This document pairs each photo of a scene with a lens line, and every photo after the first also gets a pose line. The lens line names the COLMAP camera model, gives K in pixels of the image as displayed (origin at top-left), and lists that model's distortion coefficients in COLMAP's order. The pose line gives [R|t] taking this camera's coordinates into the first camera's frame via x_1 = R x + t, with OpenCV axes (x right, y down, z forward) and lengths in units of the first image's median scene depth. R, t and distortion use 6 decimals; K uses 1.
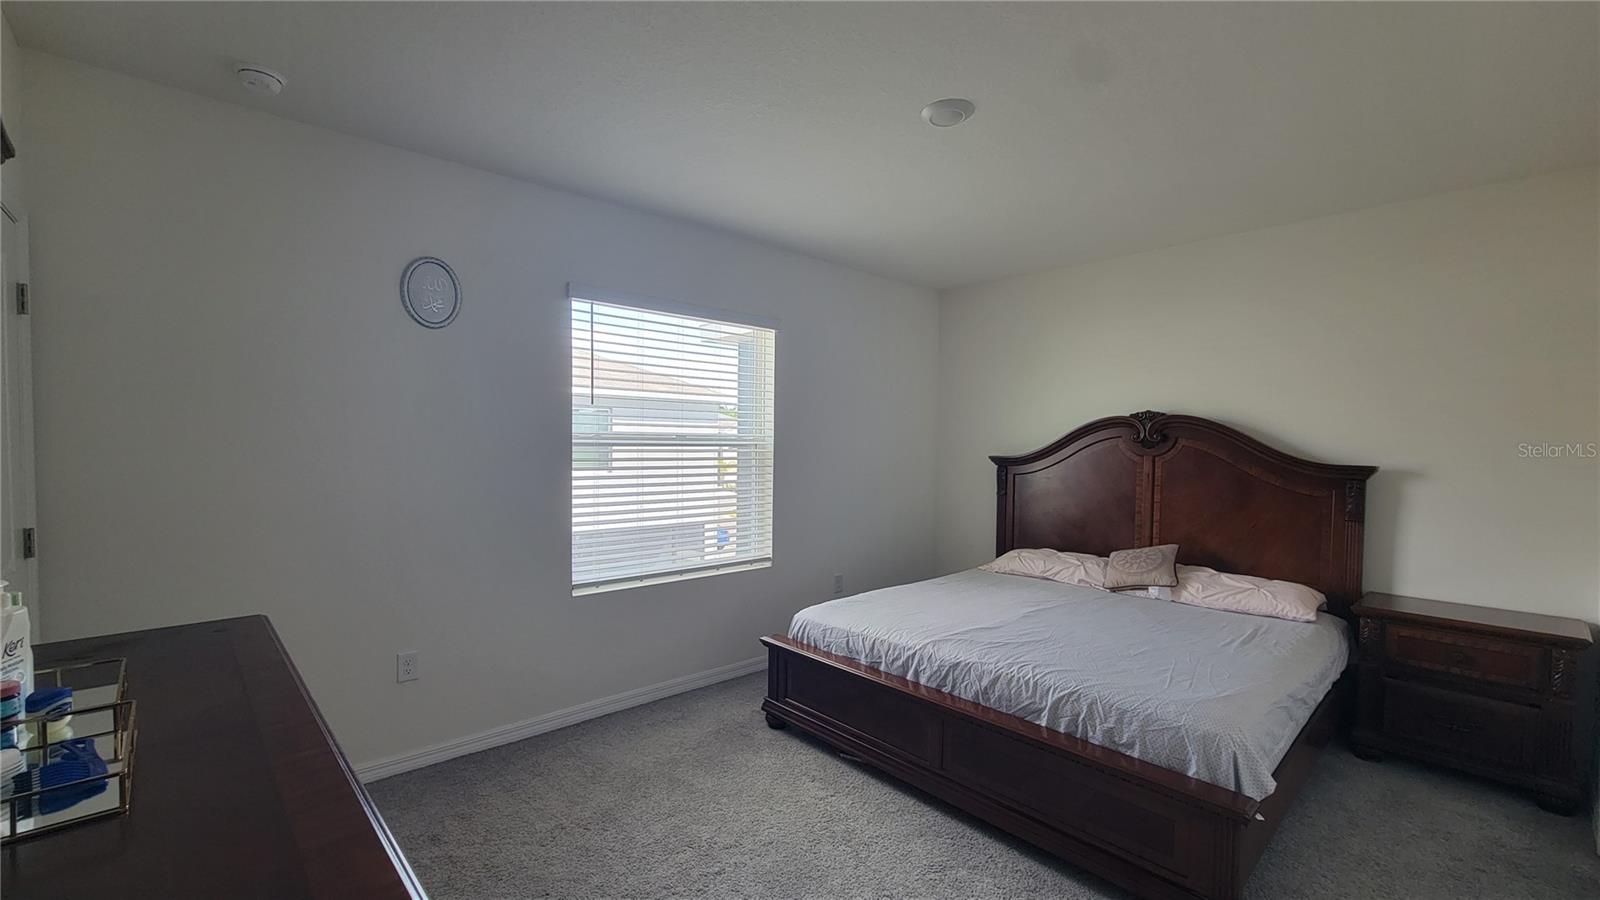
lens RADIAL K [[654.3, 0, 797.9], [0, 654.3, 468.3], [0, 0, 1]] dist [-0.004608, 0.000343]
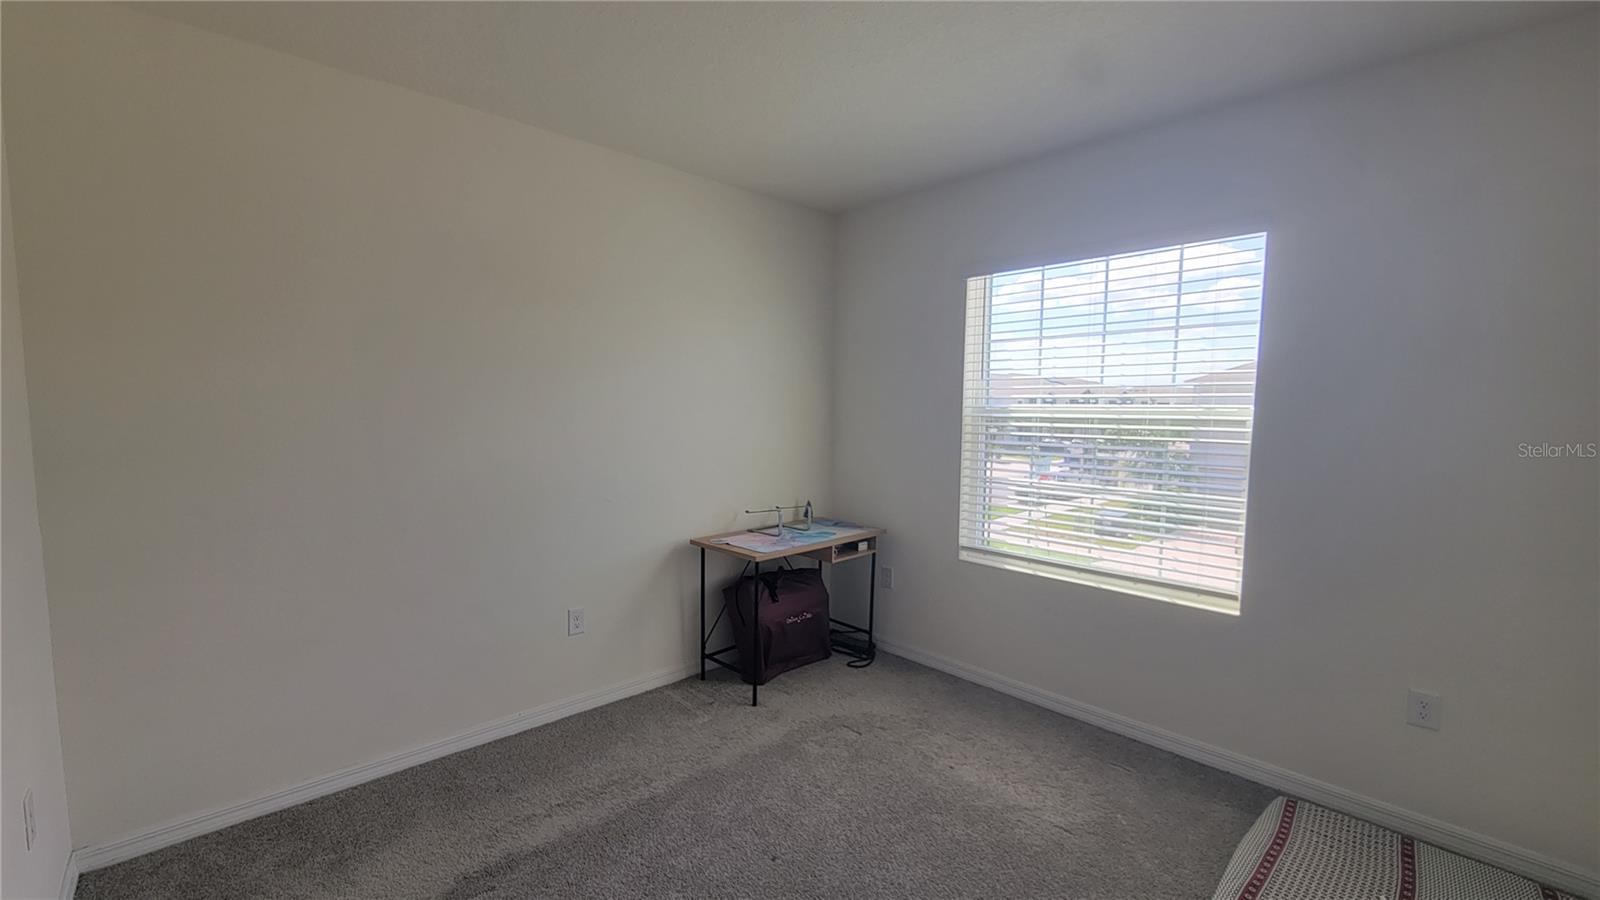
lens RADIAL K [[671.9, 0, 815.4], [0, 671.9, 469.4], [0, 0, 1]] dist [-0.011940, 0.003454]
pose [[0.002631, 0.079656, -0.996819, 0.682725], [-0.037415, 0.996132, 0.079502, -0.026300], [0.999296, 0.037087, 0.005601, 0.673476]]
